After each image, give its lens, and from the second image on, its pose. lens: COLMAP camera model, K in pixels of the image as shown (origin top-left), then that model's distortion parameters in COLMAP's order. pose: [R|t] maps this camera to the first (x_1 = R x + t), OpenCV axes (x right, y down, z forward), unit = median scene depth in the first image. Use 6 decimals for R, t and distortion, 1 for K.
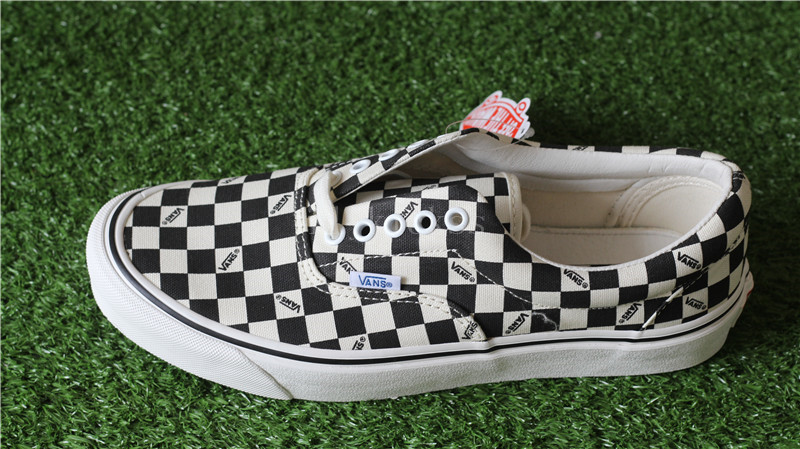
lens RADIAL K [[1961.9, 0, 400.0], [0, 1961.9, 224.5], [0, 0, 1]] dist [-0.077452, -0.574946]
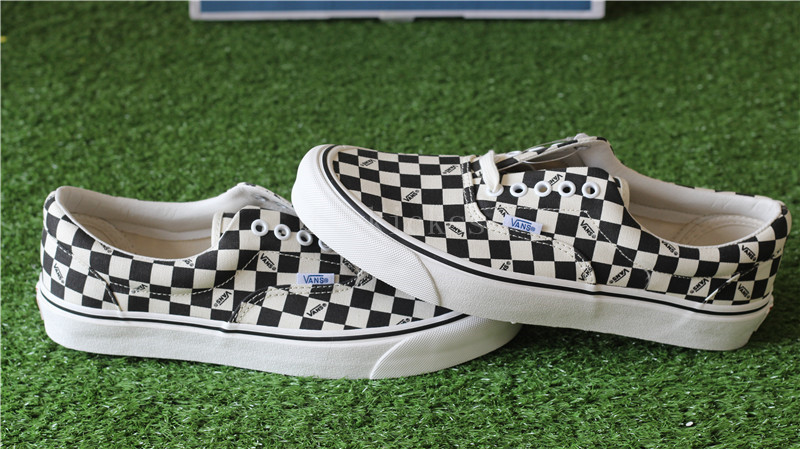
lens RADIAL K [[1961.9, 0, 400.0], [0, 1961.9, 224.5], [0, 0, 1]] dist [-0.077452, -0.574946]
pose [[0.968283, 0.209995, 0.135389, -0.275620], [-0.164066, 0.943058, -0.289350, 0.430524], [-0.188441, 0.257960, 0.947600, -0.257446]]
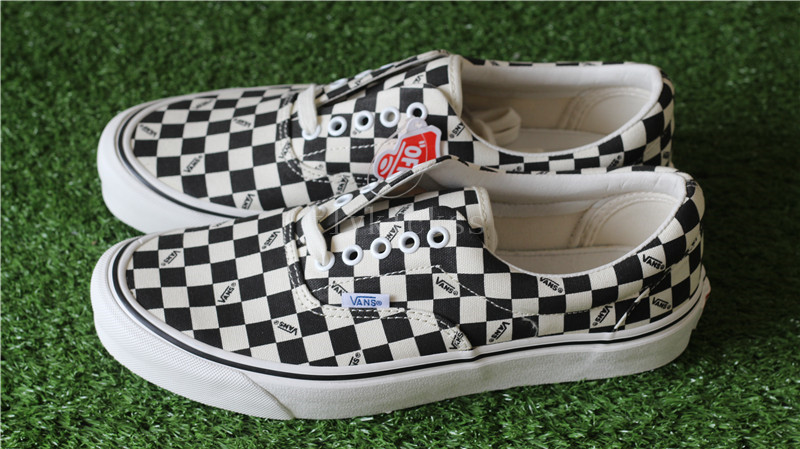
lens RADIAL K [[1961.9, 0, 400.0], [0, 1961.9, 224.5], [0, 0, 1]] dist [-0.077452, -0.574946]
pose [[0.996518, -0.060008, 0.057895, -0.053718], [0.064990, 0.993963, -0.088394, 0.083556], [-0.052241, 0.091848, 0.994402, -0.076557]]
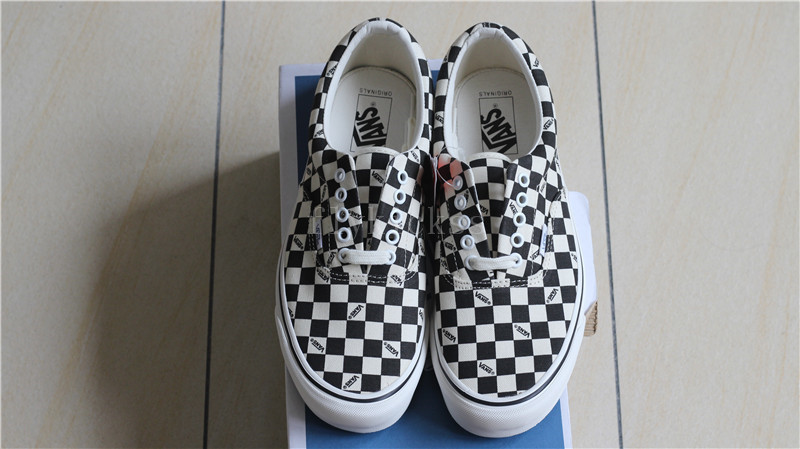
lens RADIAL K [[1961.9, 0, 400.0], [0, 1961.9, 224.5], [0, 0, 1]] dist [-0.077452, -0.574946]
pose [[-0.026369, -0.901423, 0.432136, -0.692522], [0.762594, 0.261362, 0.591727, -1.015520], [-0.646340, 0.345147, 0.680528, -0.023587]]
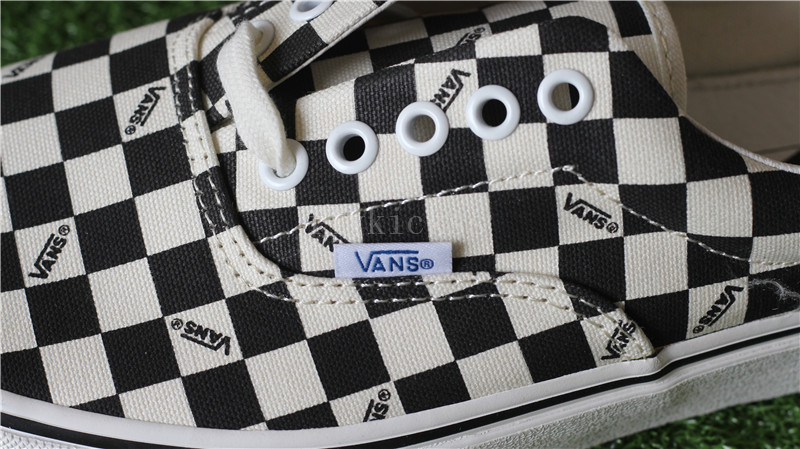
lens RADIAL K [[2094.8, 0, 400.0], [0, 2094.8, 224.5], [0, 0, 1]] dist [-0.115025, -0.362518]
pose [[0.984343, -0.139638, 0.107568, -0.060397], [0.128777, 0.986407, 0.102067, -0.026513], [-0.120358, -0.086617, 0.988945, 0.536192]]
